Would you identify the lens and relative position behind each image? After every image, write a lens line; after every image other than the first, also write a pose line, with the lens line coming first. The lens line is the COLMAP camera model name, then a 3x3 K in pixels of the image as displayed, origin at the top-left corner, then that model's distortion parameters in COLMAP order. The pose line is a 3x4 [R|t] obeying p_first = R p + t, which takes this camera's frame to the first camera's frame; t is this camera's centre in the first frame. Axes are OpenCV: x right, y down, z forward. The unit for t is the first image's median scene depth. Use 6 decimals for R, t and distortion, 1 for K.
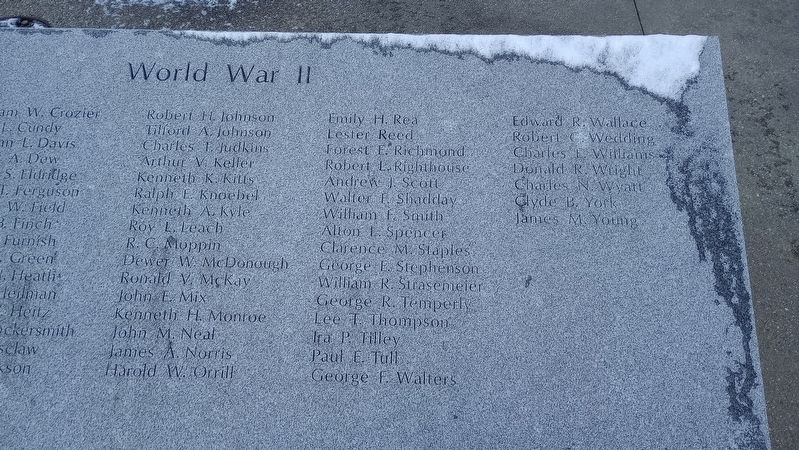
lens RADIAL K [[601.6, 0, 405.6], [0, 601.6, 230.7], [0, 0, 1]] dist [0.041203, -0.051750]
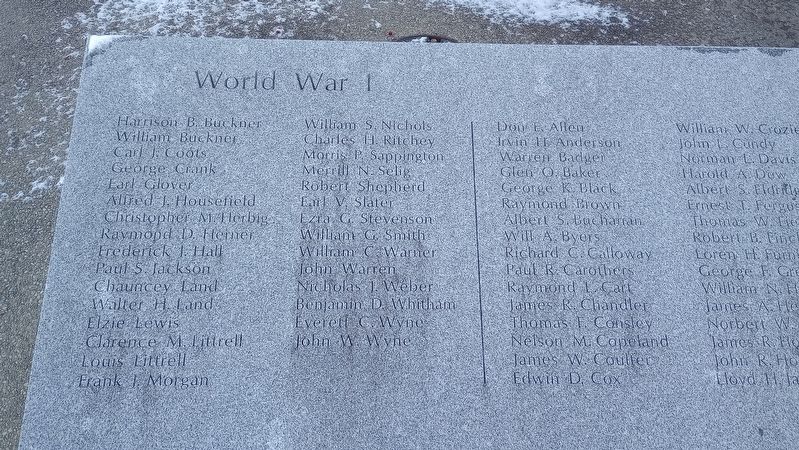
lens RADIAL K [[601.6, 0, 401.2], [0, 601.6, 222.6], [0, 0, 1]] dist [0.041203, -0.051750]
pose [[0.999241, -0.012224, 0.036989, -1.282379], [0.013054, 0.999667, -0.022268, -0.022684], [-0.036704, 0.022733, 0.999068, 0.000632]]
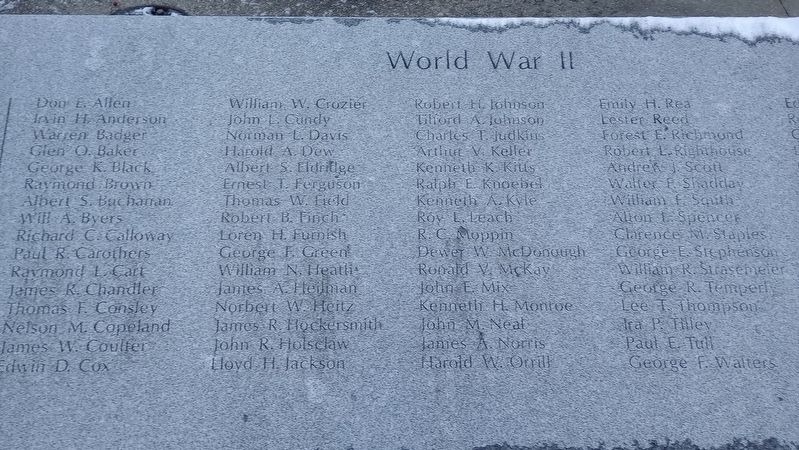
lens RADIAL K [[601.6, 0, 390.8], [0, 601.6, 227.0], [0, 0, 1]] dist [0.041203, -0.051750]
pose [[0.999096, -0.024221, 0.034939, -0.524621], [0.023604, 0.999560, 0.017938, -0.010337], [-0.035358, -0.017097, 0.999228, 0.015695]]
